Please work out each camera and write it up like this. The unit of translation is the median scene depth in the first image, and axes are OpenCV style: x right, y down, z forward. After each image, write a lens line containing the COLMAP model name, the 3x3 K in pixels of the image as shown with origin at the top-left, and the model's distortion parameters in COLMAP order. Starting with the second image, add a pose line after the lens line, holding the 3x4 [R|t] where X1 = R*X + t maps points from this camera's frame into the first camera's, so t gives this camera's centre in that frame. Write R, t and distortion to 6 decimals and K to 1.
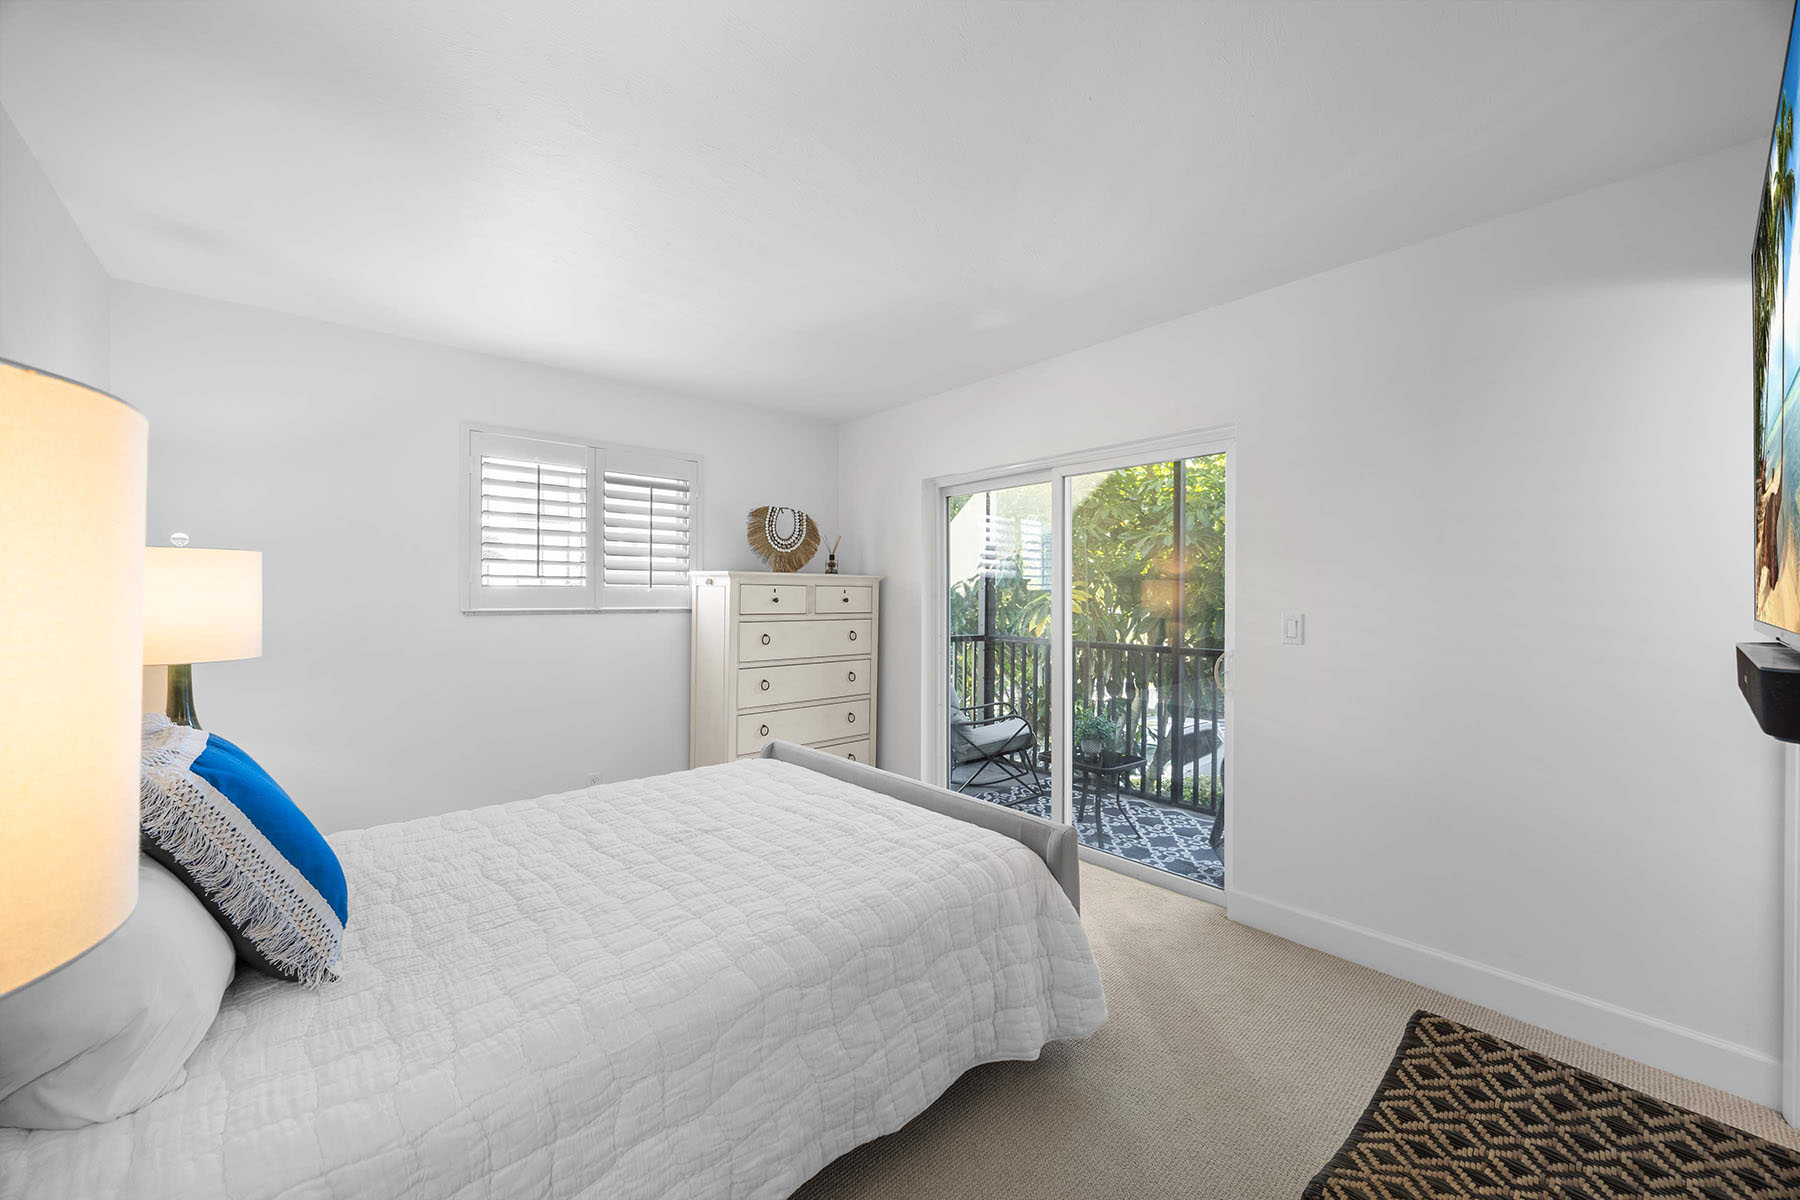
lens RADIAL K [[689.2, 0, 895.8], [0, 689.2, 605.4], [0, 0, 1]] dist [-0.000260, 0.000407]
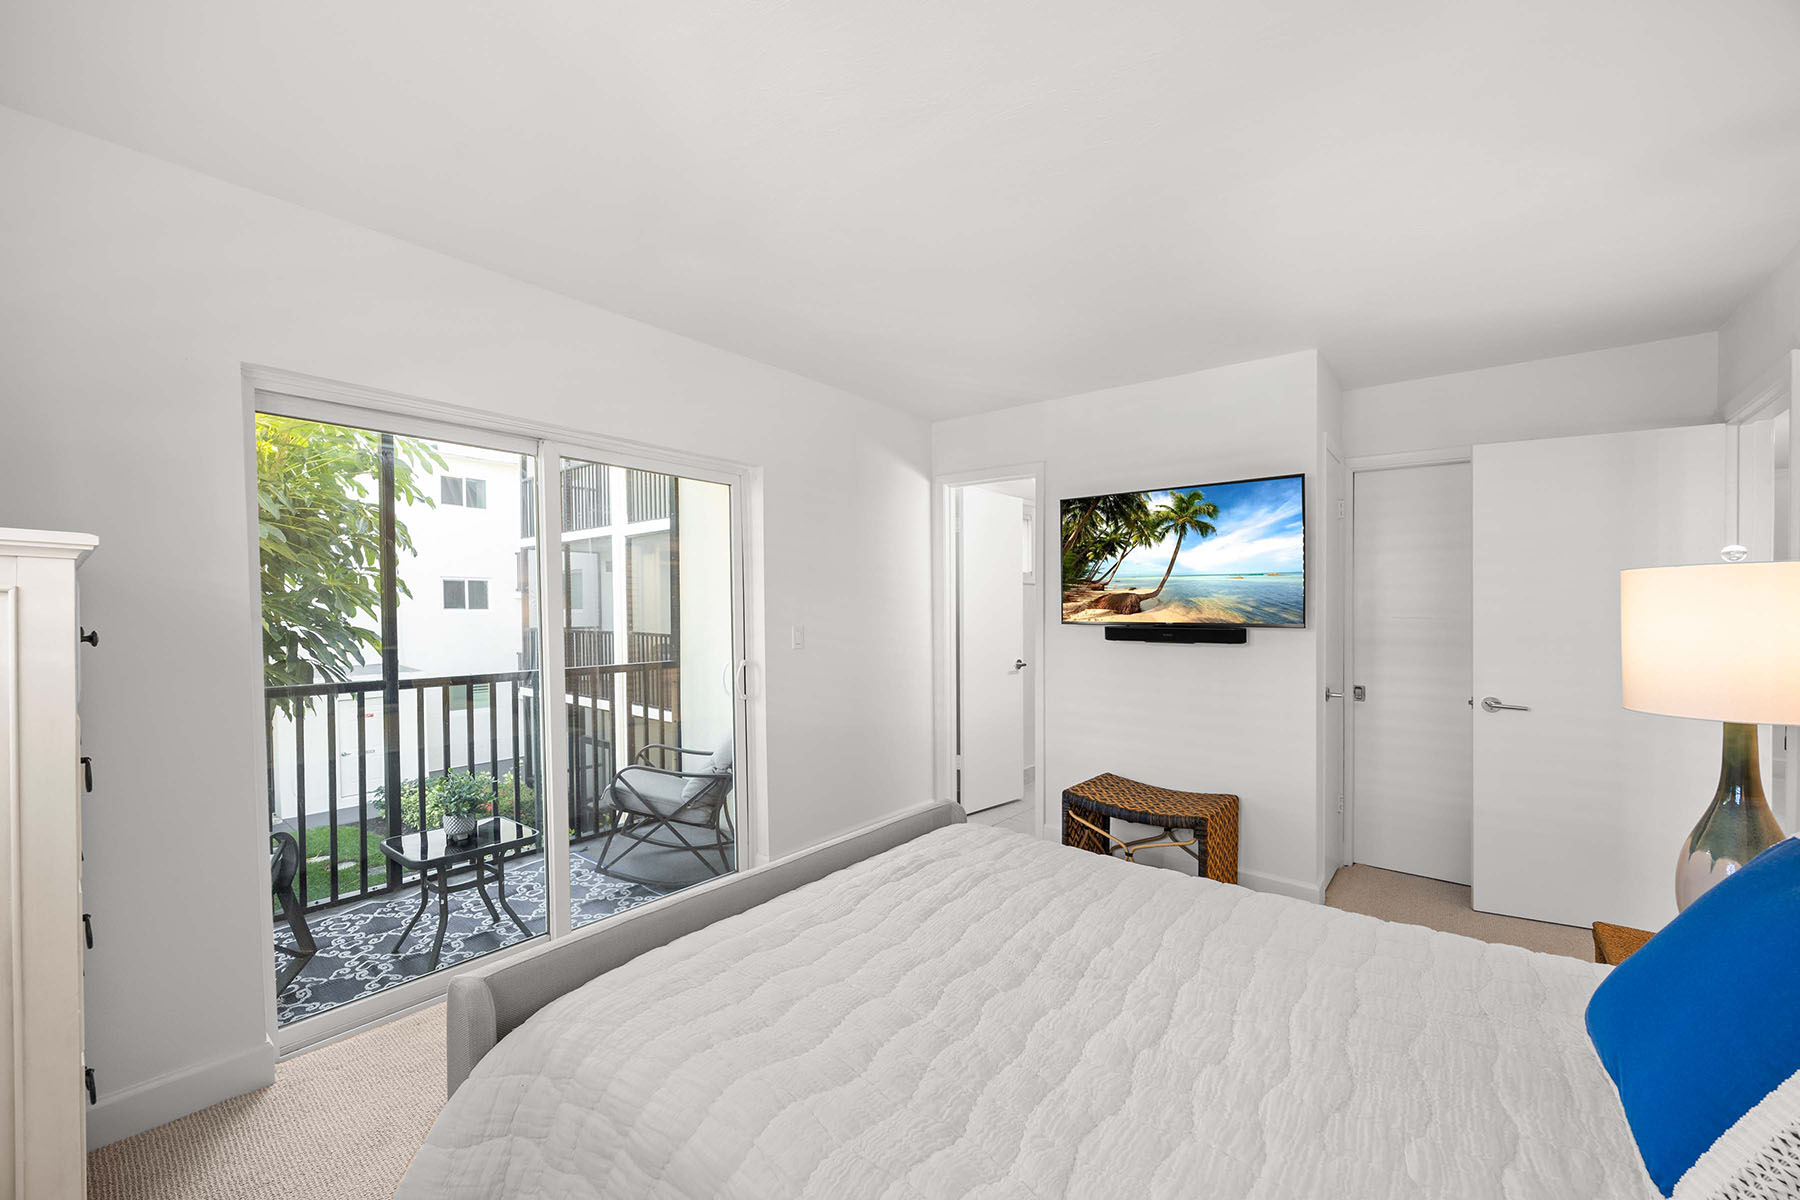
lens RADIAL K [[721.7, 0, 900.2], [0, 721.7, 612.8], [0, 0, 1]] dist [-0.025499, 0.000071]
pose [[-0.189924, 0.002553, 0.981795, -0.510641], [0.009224, 0.999957, -0.000816, -0.010147], [-0.981755, 0.008901, -0.189939, 0.669357]]
